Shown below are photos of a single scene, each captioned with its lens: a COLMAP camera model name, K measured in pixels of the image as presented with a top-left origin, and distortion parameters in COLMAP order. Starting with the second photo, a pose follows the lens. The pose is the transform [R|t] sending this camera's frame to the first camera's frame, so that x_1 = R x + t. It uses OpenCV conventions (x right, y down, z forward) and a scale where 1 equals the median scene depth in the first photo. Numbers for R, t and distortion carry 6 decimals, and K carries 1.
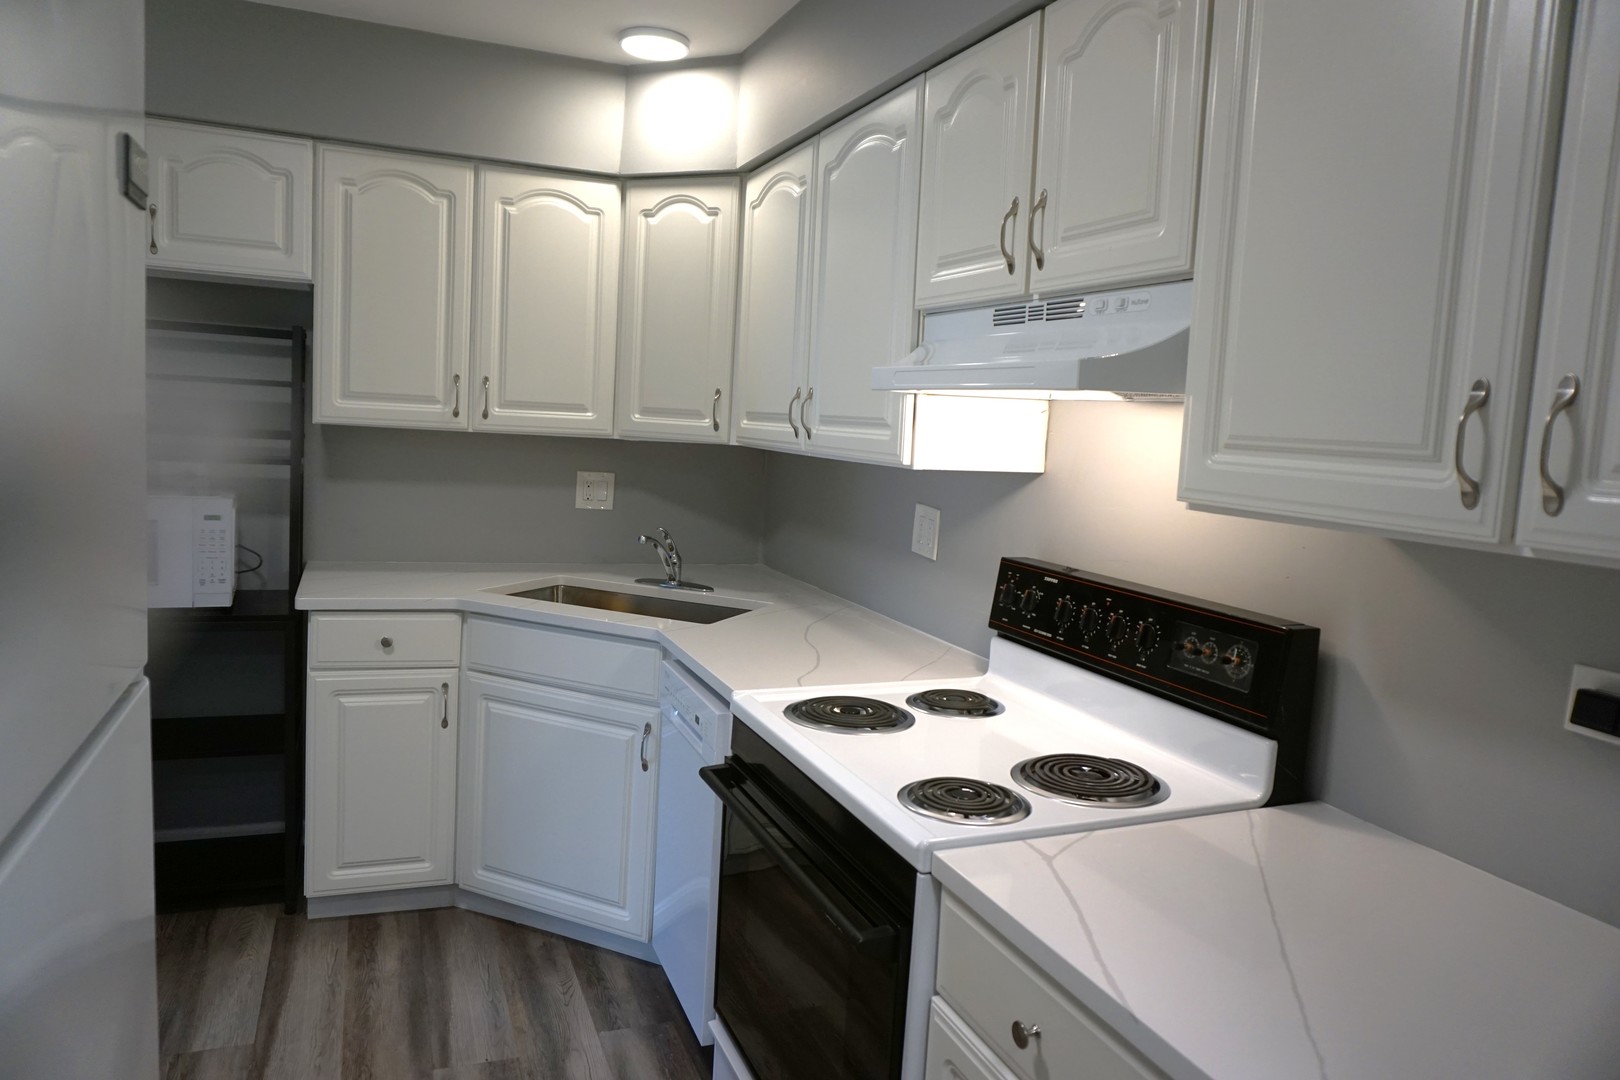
lens RADIAL K [[1095.6, 0, 798.1], [0, 1095.6, 531.8], [0, 0, 1]] dist [-0.038075, 0.048499]
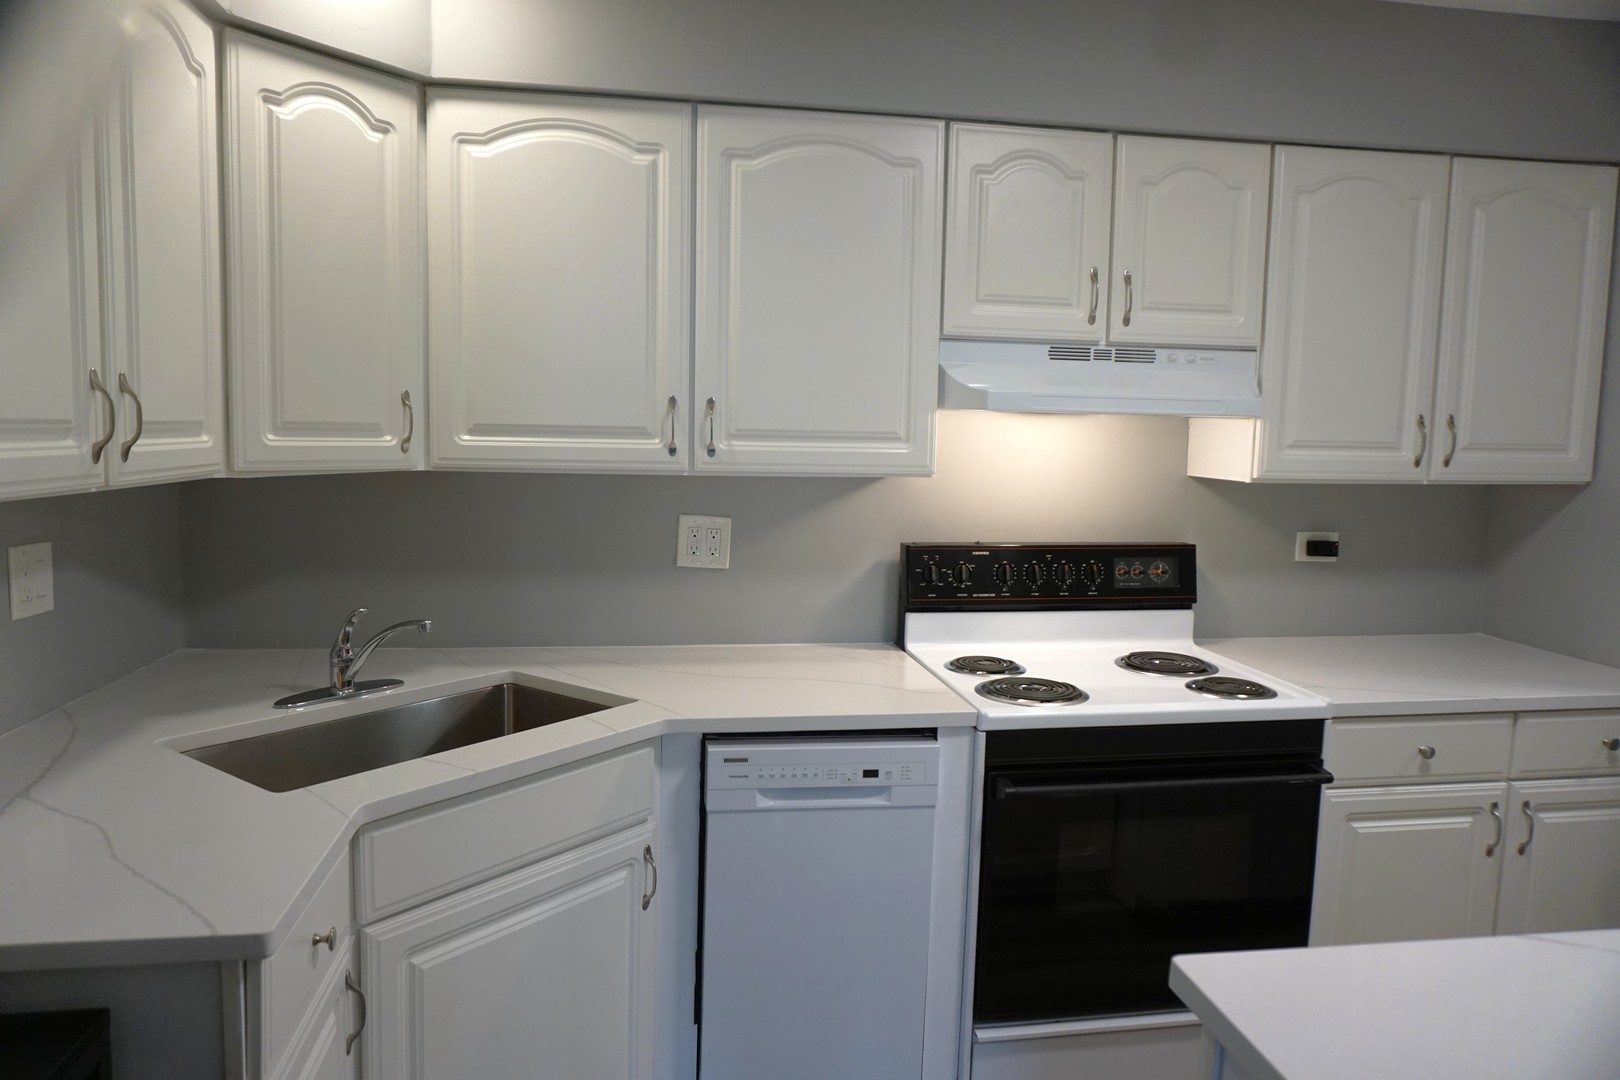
lens RADIAL K [[1095.6, 0, 798.1], [0, 1095.6, 531.8], [0, 0, 1]] dist [-0.038075, 0.048499]
pose [[0.215027, -0.142258, 0.966191, -0.719454], [0.092459, 0.987856, 0.124871, -0.109963], [-0.972221, 0.062482, 0.225569, 0.632055]]
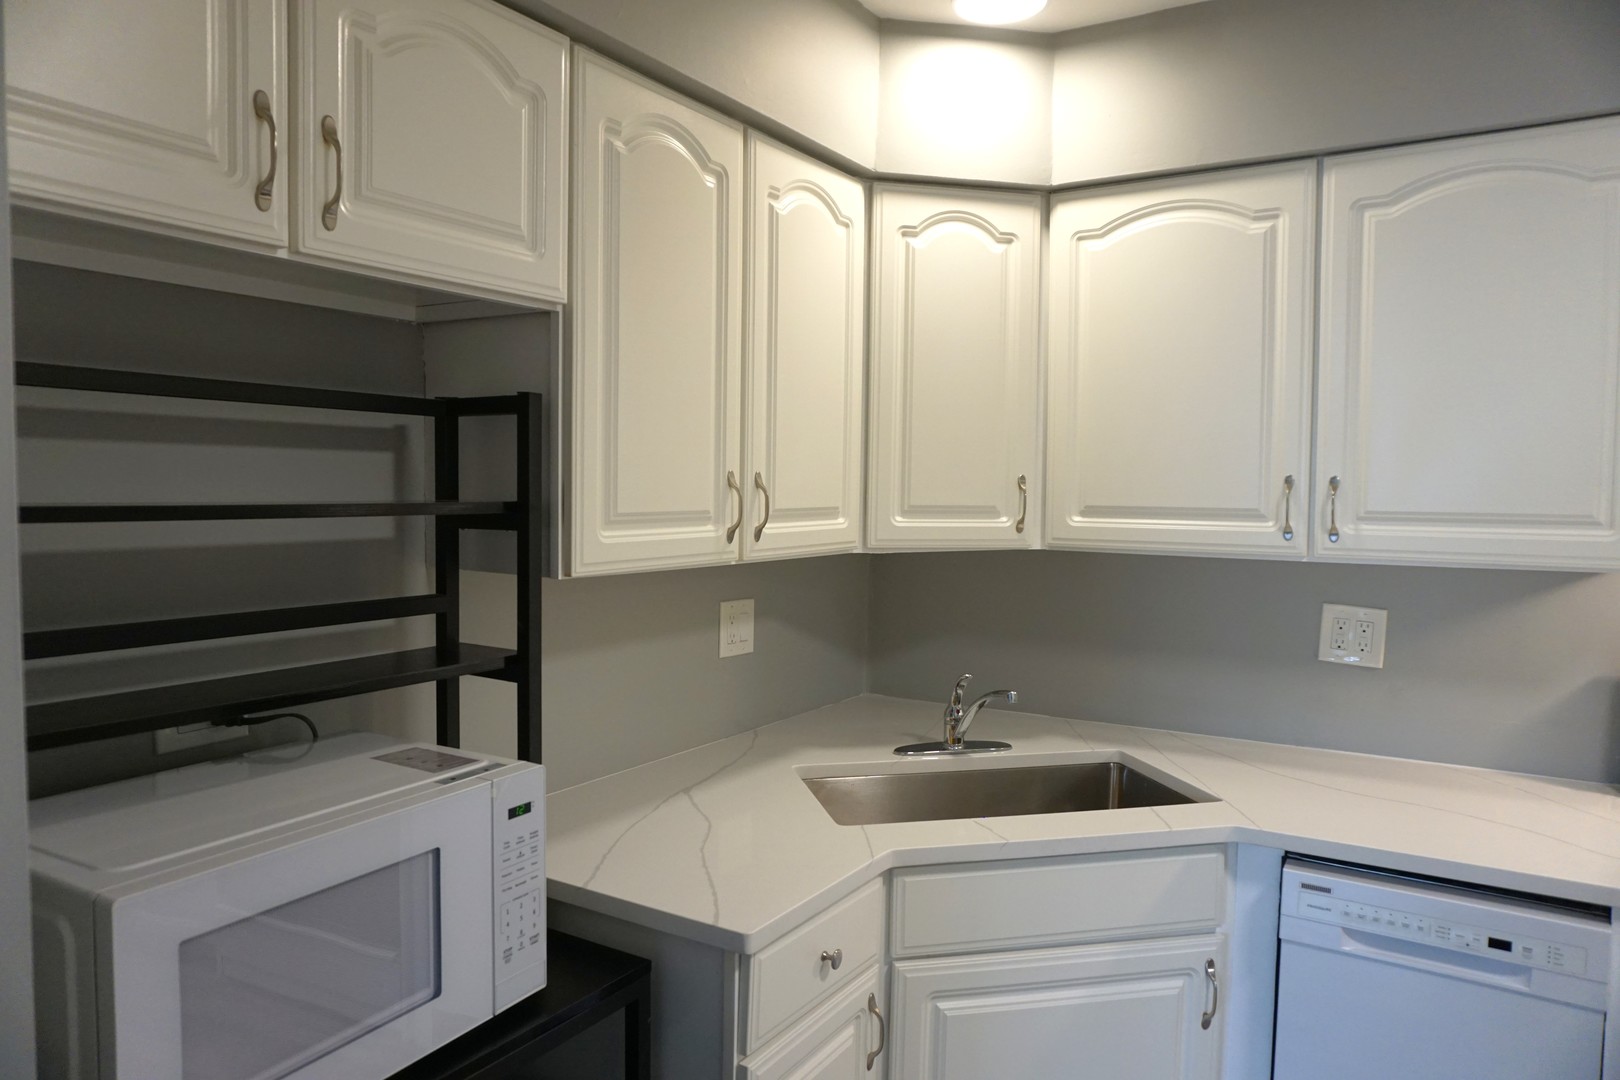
lens RADIAL K [[1095.6, 0, 798.1], [0, 1095.6, 531.8], [0, 0, 1]] dist [-0.038075, 0.048499]
pose [[0.800089, -0.076655, 0.594963, -0.660935], [0.098899, 0.995086, -0.004791, -0.108122], [-0.591672, 0.062674, 0.803739, 0.513770]]
